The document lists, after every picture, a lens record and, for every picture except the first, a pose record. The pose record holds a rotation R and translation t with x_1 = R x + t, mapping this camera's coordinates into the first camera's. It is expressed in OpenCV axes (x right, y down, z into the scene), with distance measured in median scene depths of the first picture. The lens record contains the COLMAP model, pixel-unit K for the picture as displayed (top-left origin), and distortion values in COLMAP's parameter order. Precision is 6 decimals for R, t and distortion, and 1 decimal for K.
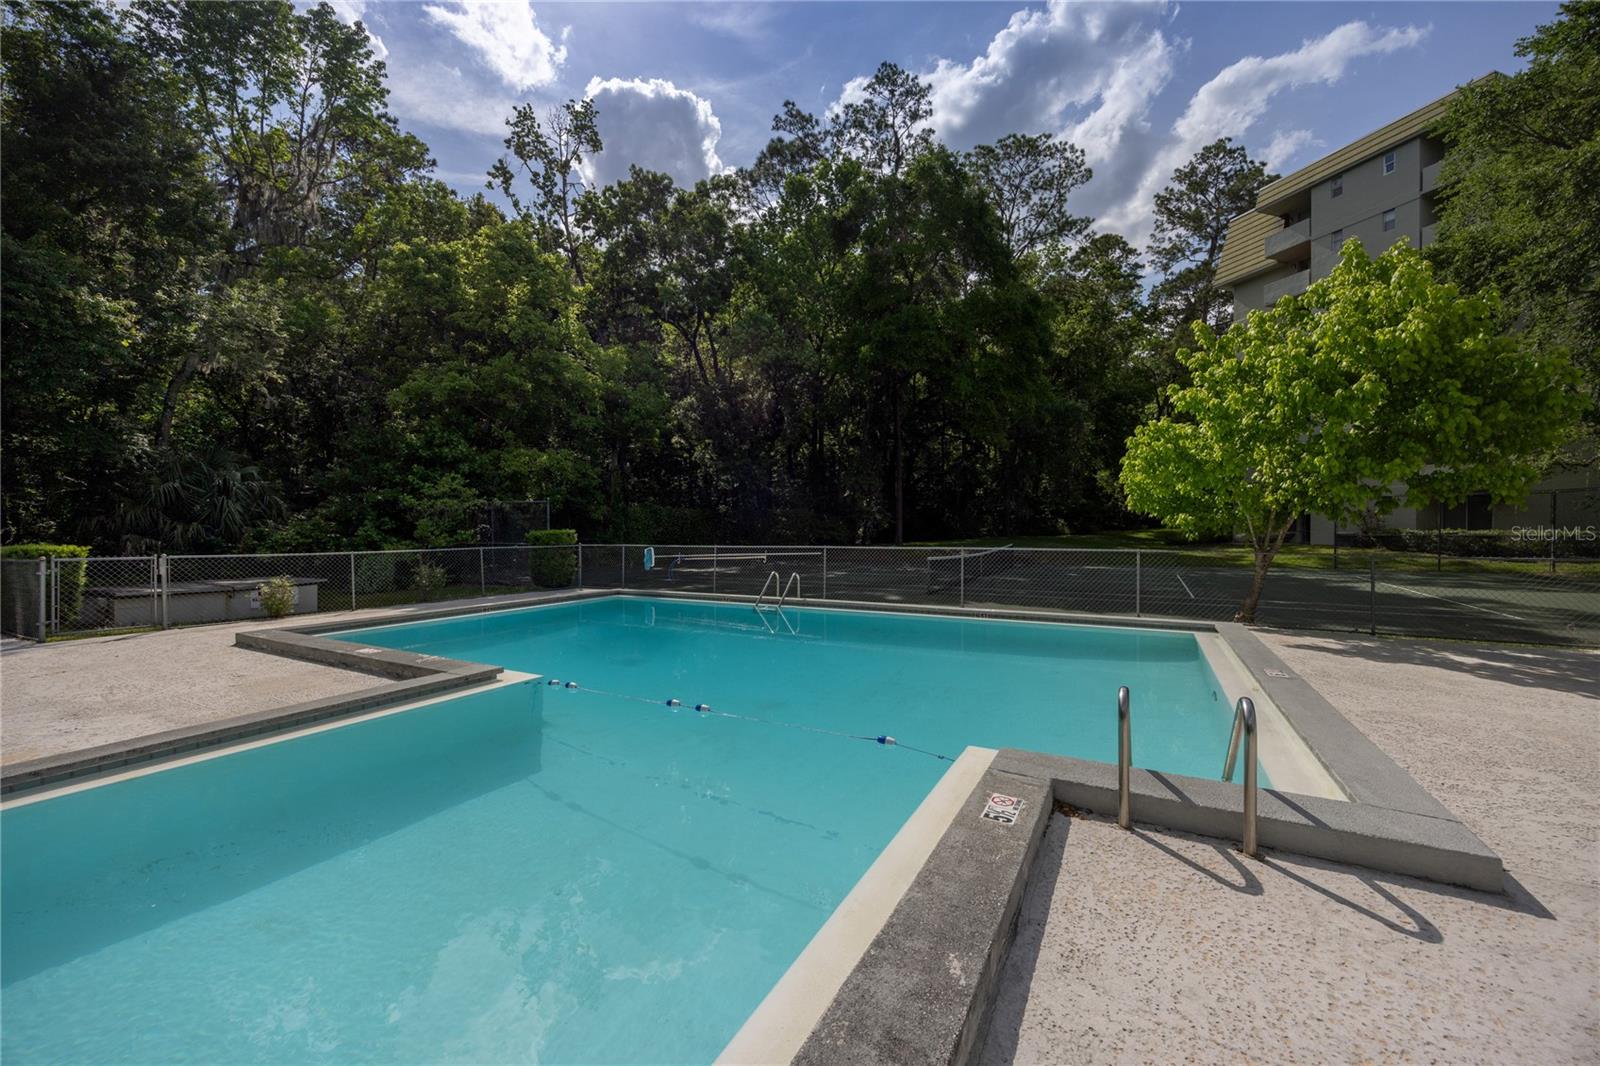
lens RADIAL K [[607.4, 0, 800.0], [0, 607.4, 533.0], [0, 0, 1]] dist [0.000203, 0.000063]
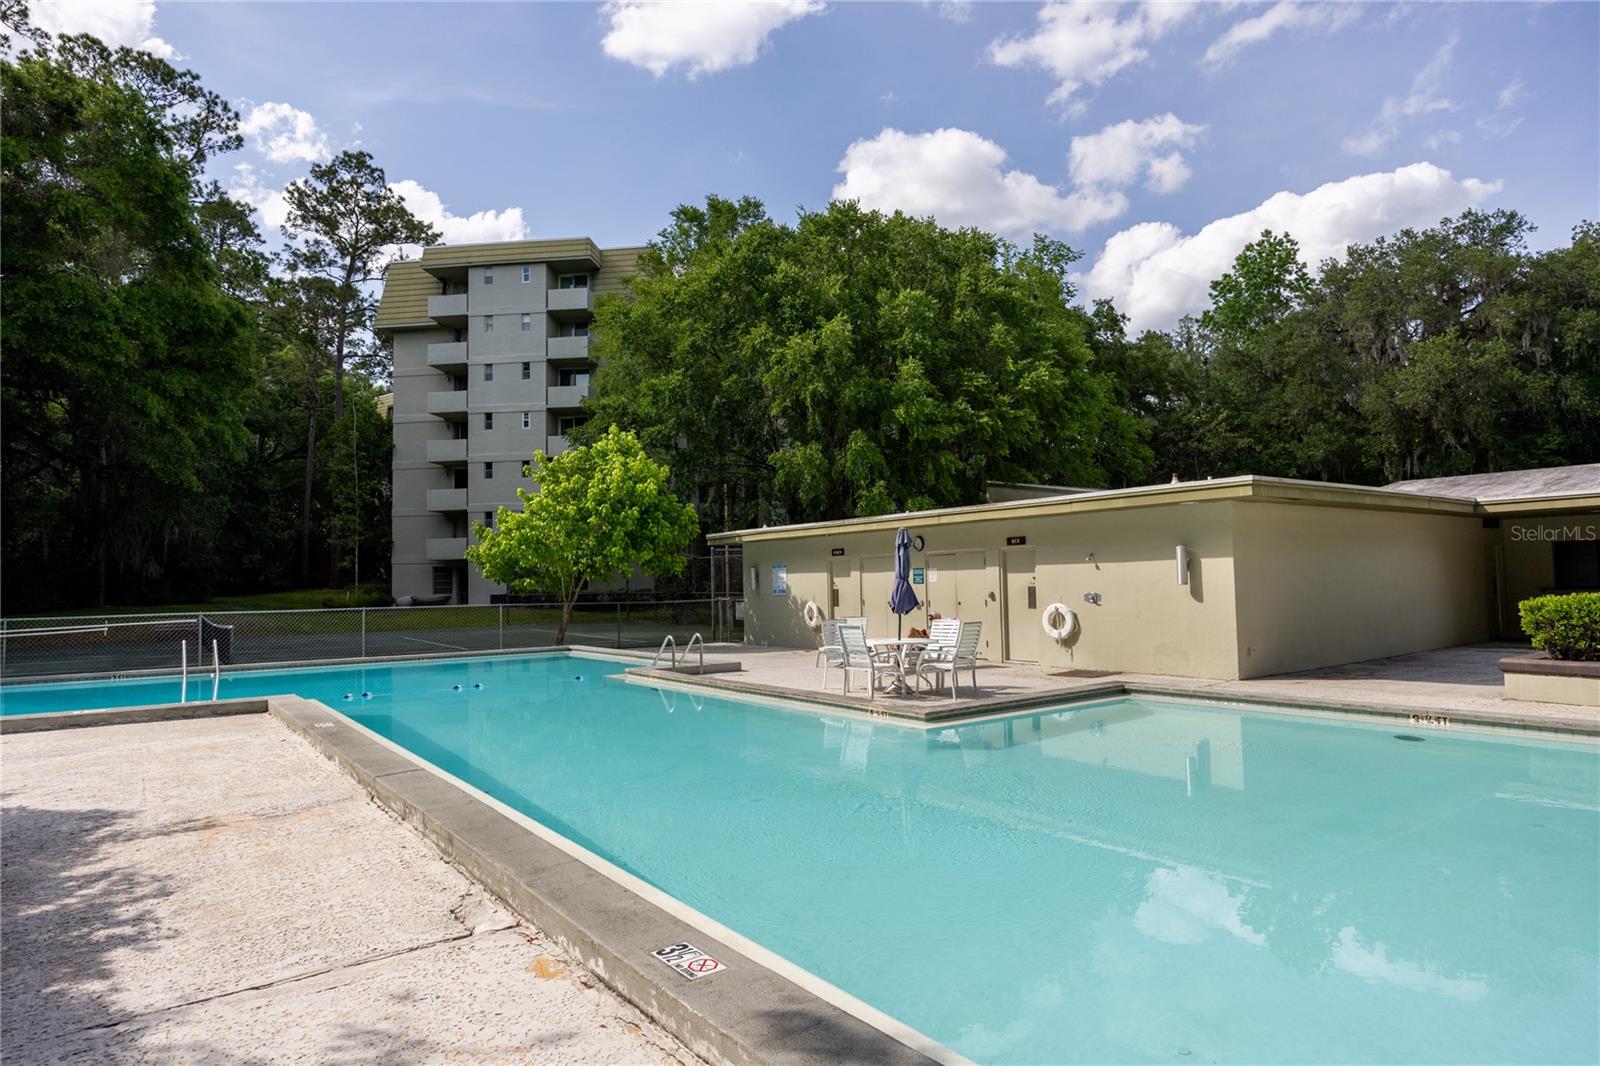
lens RADIAL K [[927.3, 0, 800.0], [0, 927.3, 533.0], [0, 0, 1]] dist [0.000022, -0.000022]
pose [[0.413306, 0.049499, 0.909246, -0.243569], [0.020503, 0.997762, -0.063638, 0.002882], [-0.910361, 0.044944, 0.411367, -0.109013]]
